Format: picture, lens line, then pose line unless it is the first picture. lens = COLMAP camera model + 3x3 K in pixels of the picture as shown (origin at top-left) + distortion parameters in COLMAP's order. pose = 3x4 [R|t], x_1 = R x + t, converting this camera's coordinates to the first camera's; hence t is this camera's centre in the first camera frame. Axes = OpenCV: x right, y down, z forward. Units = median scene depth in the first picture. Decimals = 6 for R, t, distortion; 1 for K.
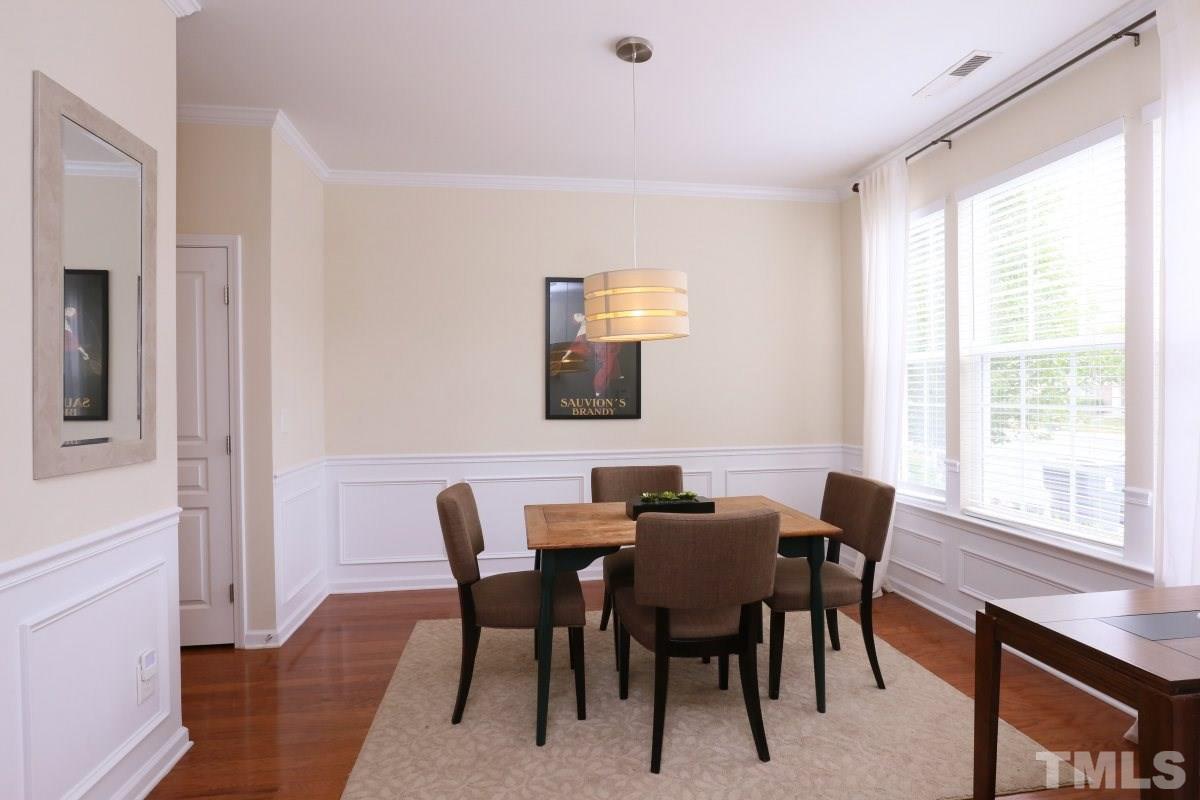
lens RADIAL K [[578.9, 0, 599.7], [0, 578.9, 397.8], [0, 0, 1]] dist [-0.023811, 0.001150]
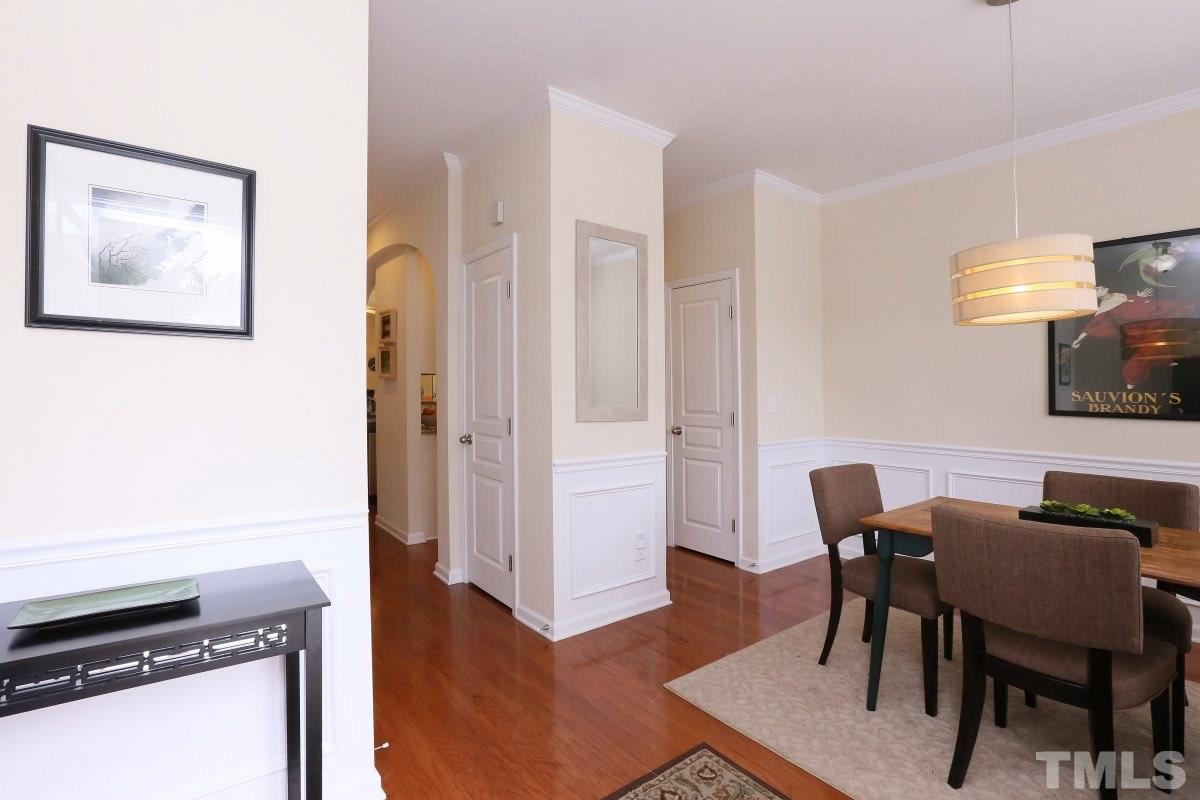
lens RADIAL K [[557.6, 0, 604.9], [0, 557.6, 390.6], [0, 0, 1]] dist [-0.014491, 0.002382]
pose [[0.519058, 0.015750, -0.854594, 0.350216], [-0.017125, 0.999821, 0.008026, 0.007575], [0.854567, 0.010469, 0.519235, 0.025449]]
